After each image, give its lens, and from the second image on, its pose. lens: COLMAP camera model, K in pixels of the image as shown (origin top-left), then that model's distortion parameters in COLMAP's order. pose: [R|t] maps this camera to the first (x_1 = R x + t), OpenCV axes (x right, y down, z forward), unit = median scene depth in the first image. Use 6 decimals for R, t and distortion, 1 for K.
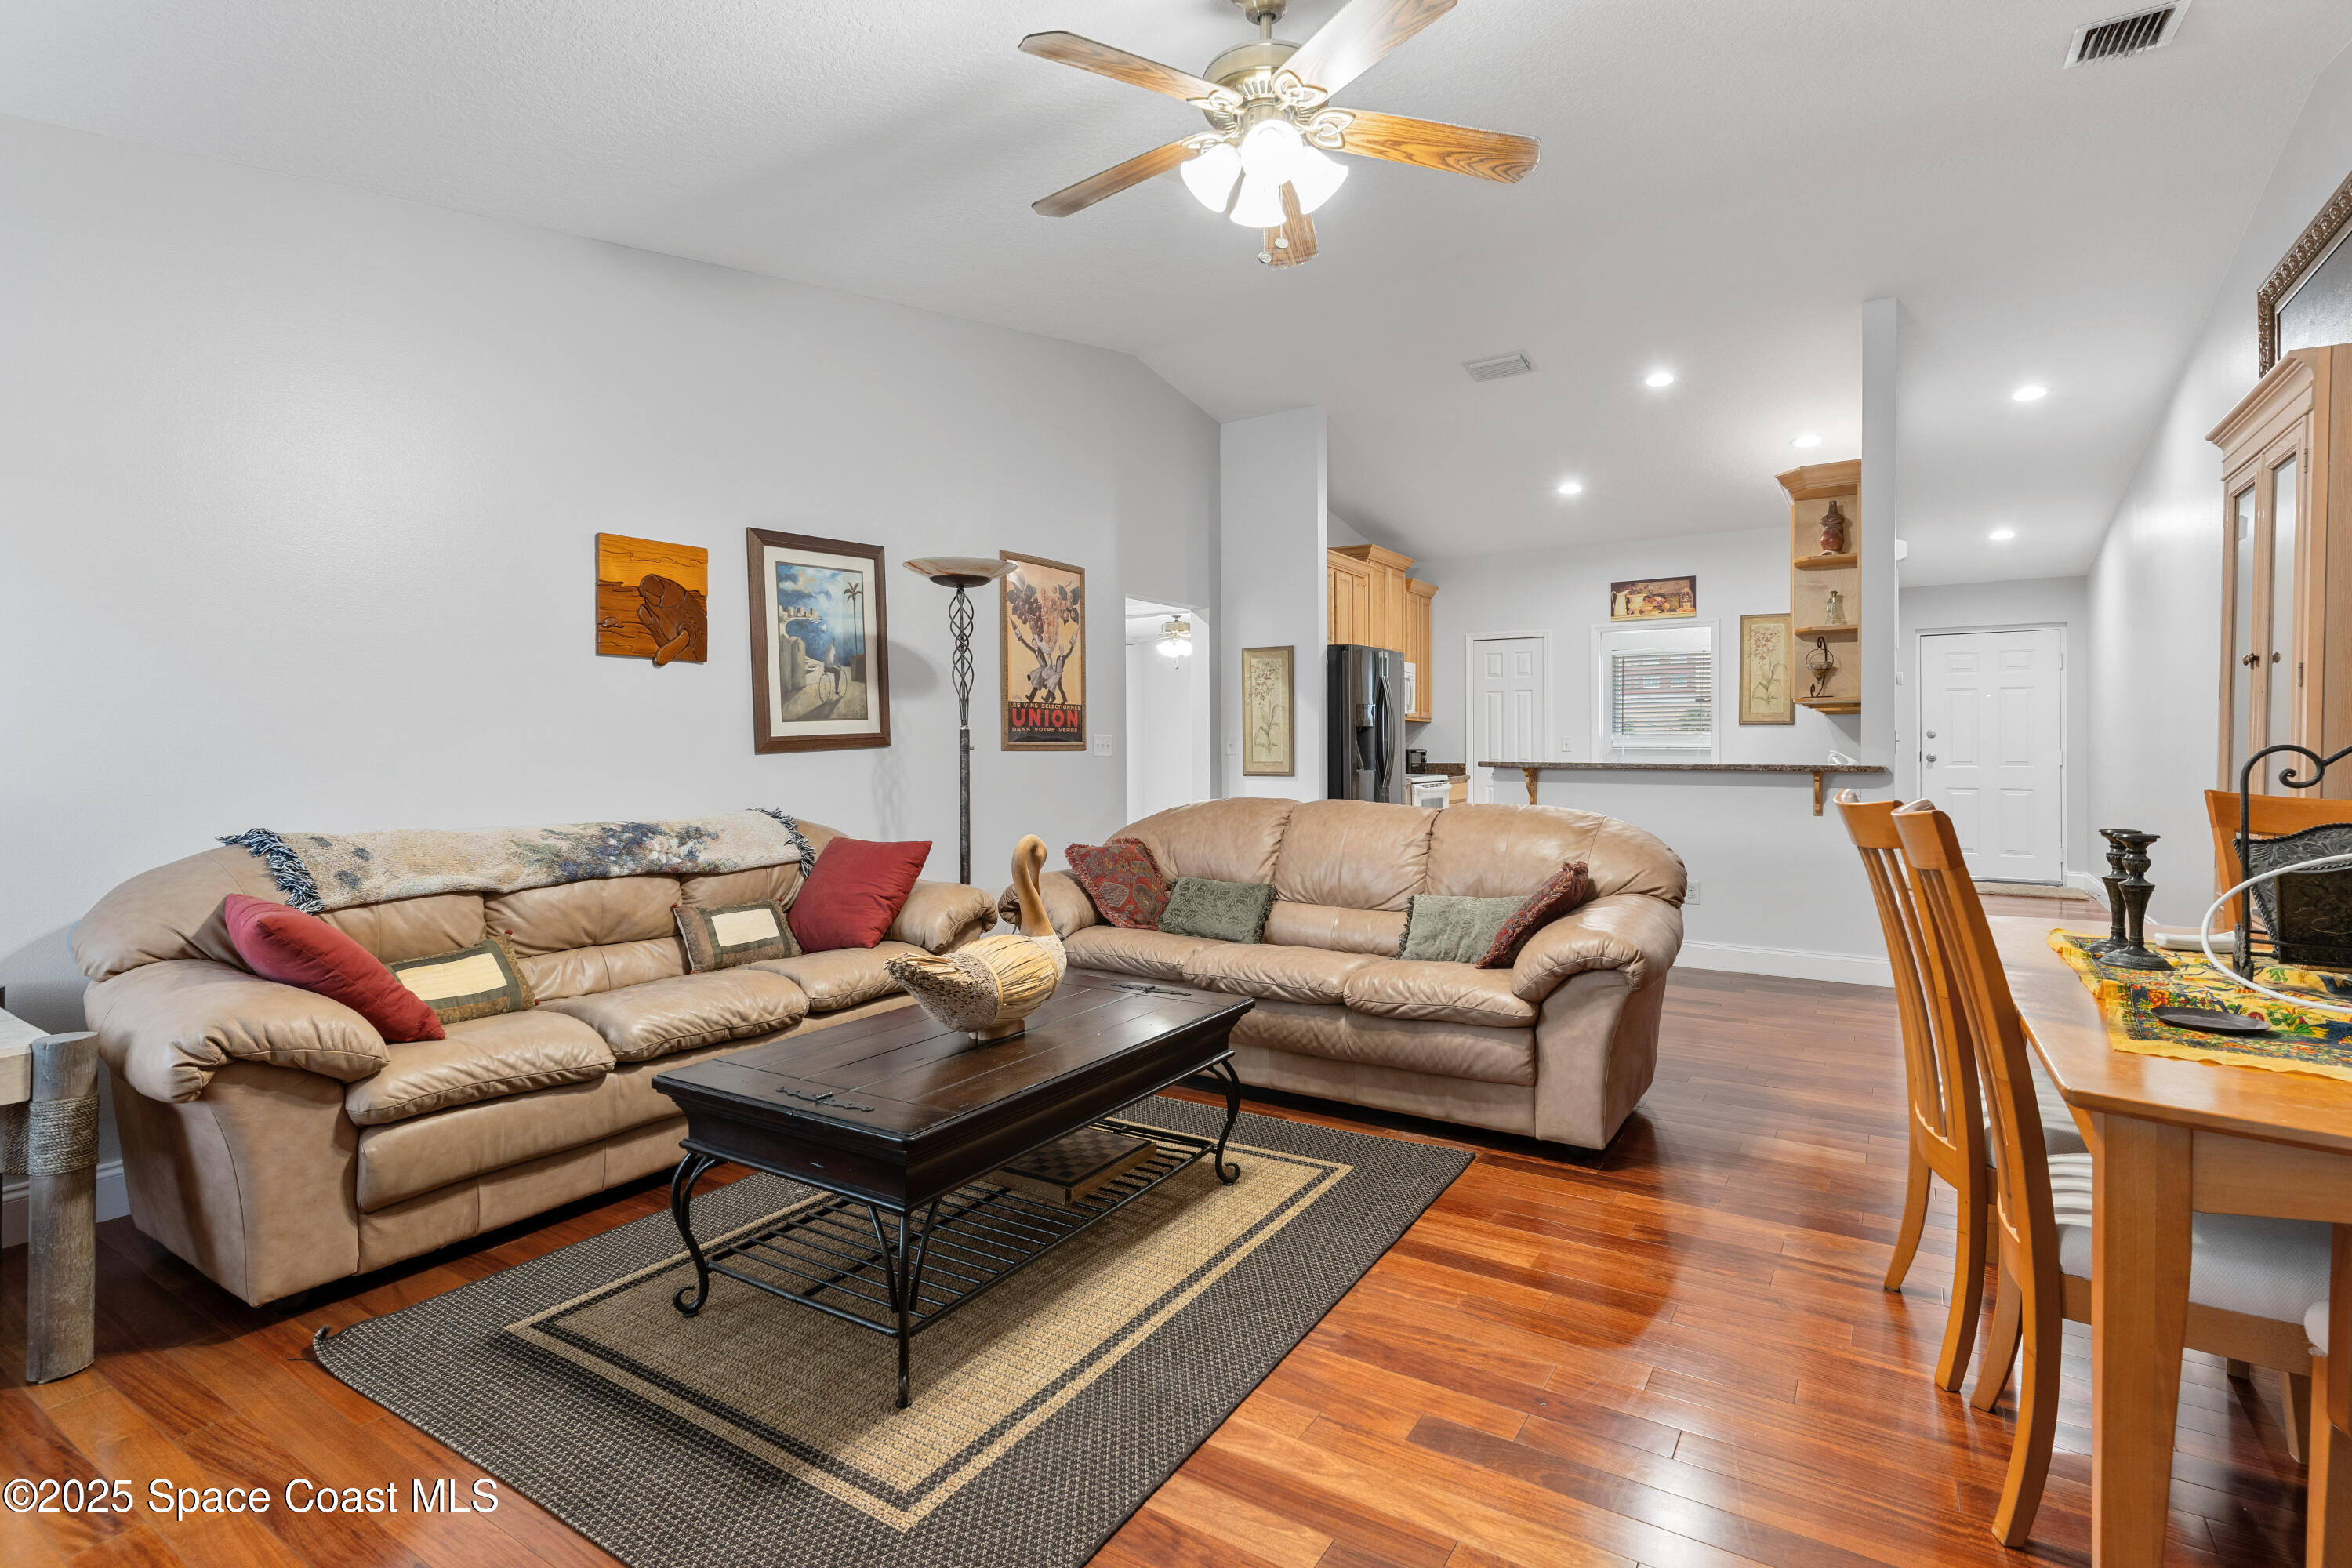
lens RADIAL K [[1127.5, 0, 1187.2], [0, 1127.5, 778.0], [0, 0, 1]] dist [0.005207, -0.000474]
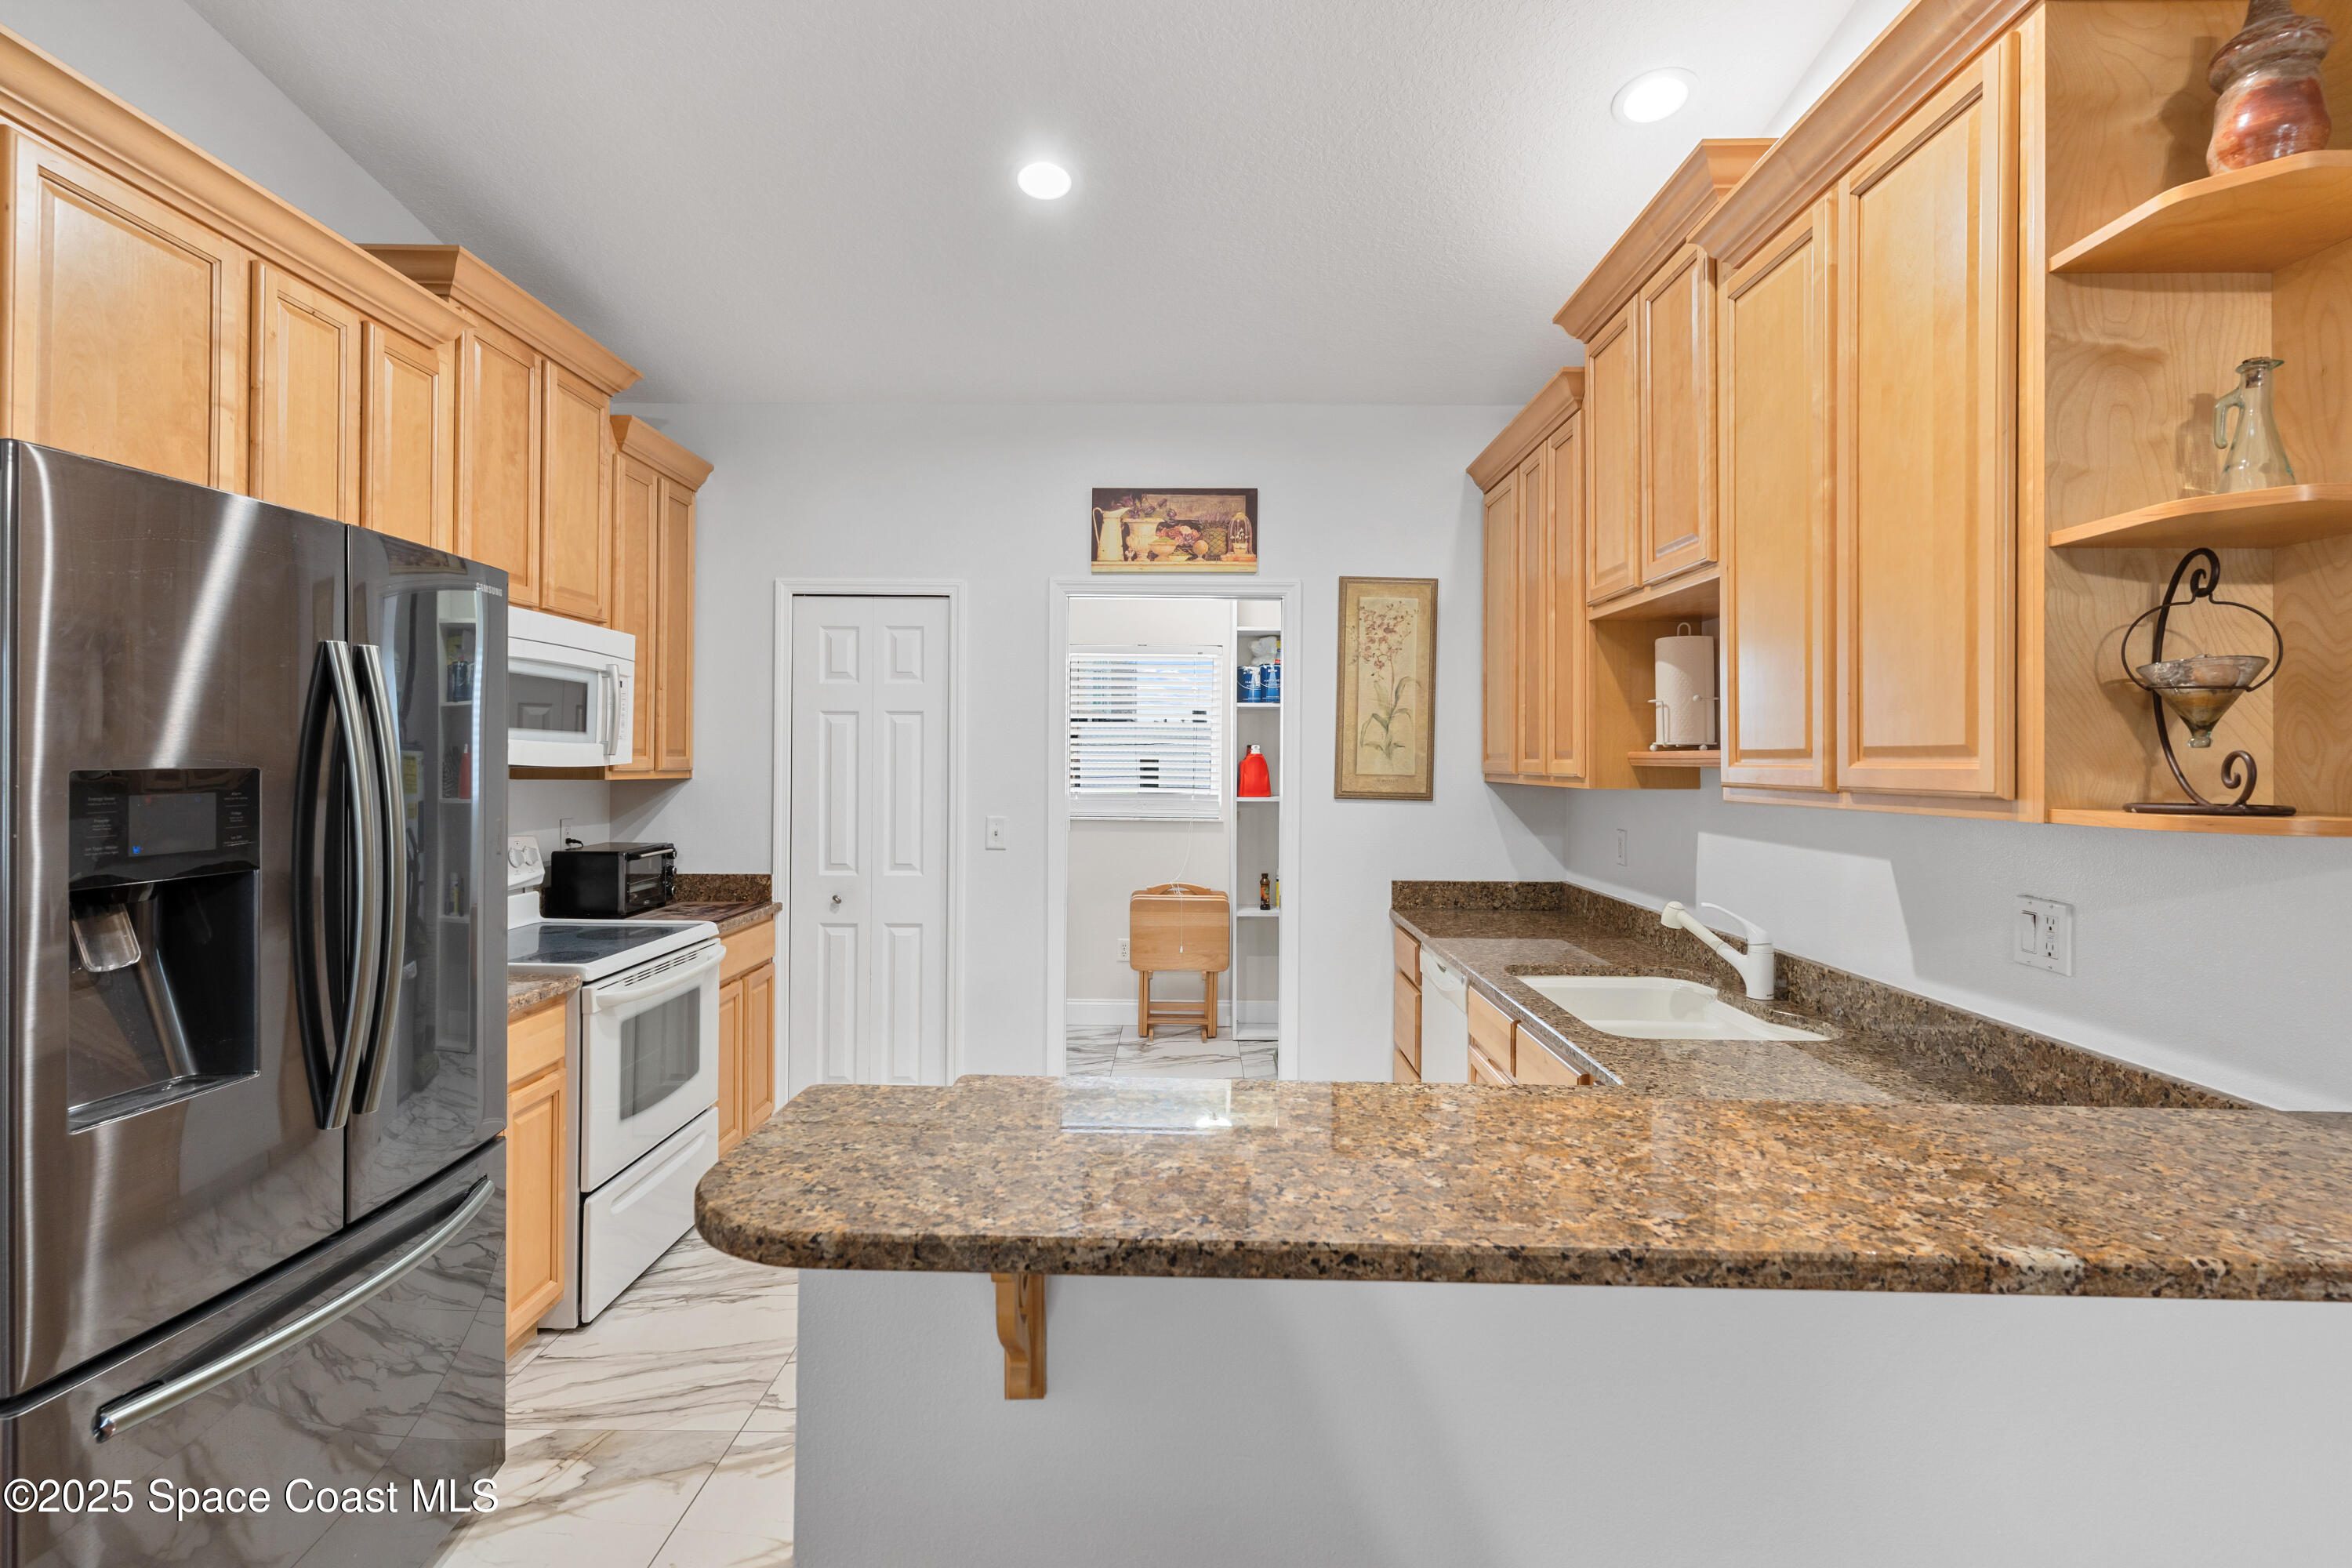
lens RADIAL K [[1127.5, 0, 1179.8], [0, 1127.5, 766.2], [0, 0, 1]] dist [0.005207, -0.000474]
pose [[0.848313, 0.009789, 0.529405, 0.290792], [0.002908, 0.999728, -0.023144, -0.085597], [-0.529487, 0.021173, 0.848054, 1.062515]]
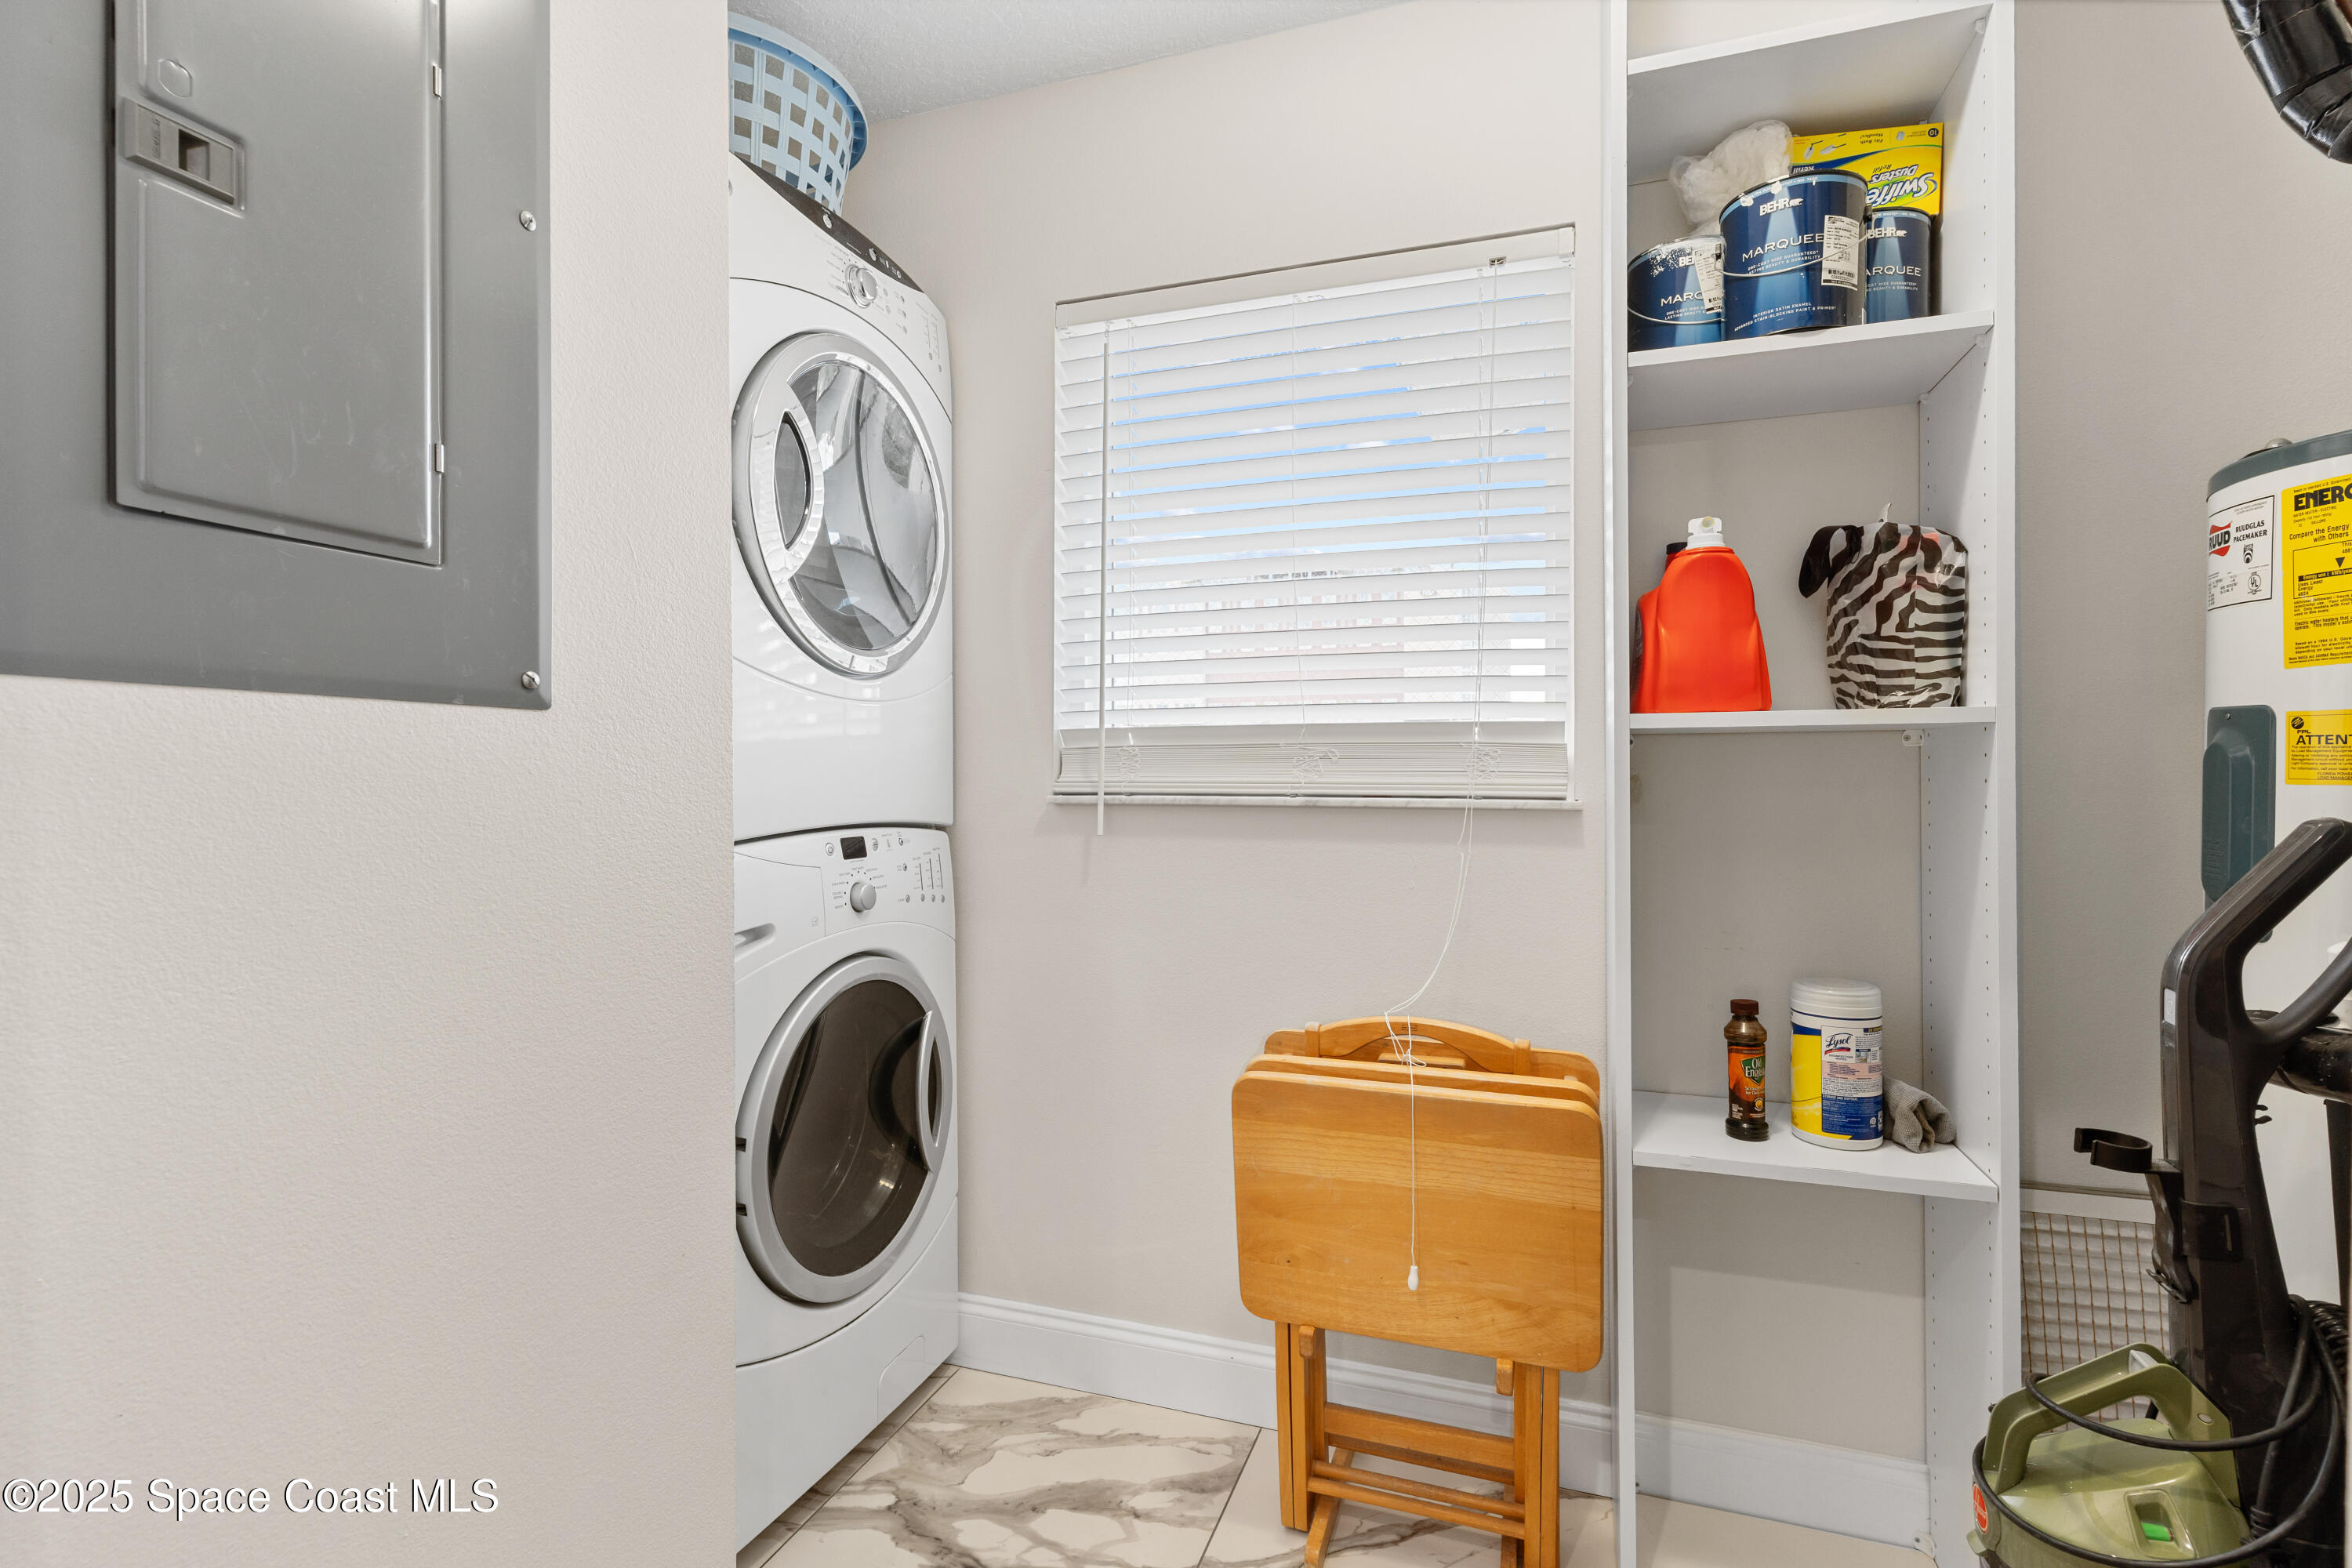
lens RADIAL K [[1127.5, 0, 1176.0], [0, 1127.5, 776.0], [0, 0, 1]] dist [0.005207, -0.000474]
pose [[0.975267, -0.000704, 0.221029, 0.639435], [0.004946, 0.999814, -0.018640, -0.065814], [-0.220975, 0.019272, 0.975089, 1.561769]]
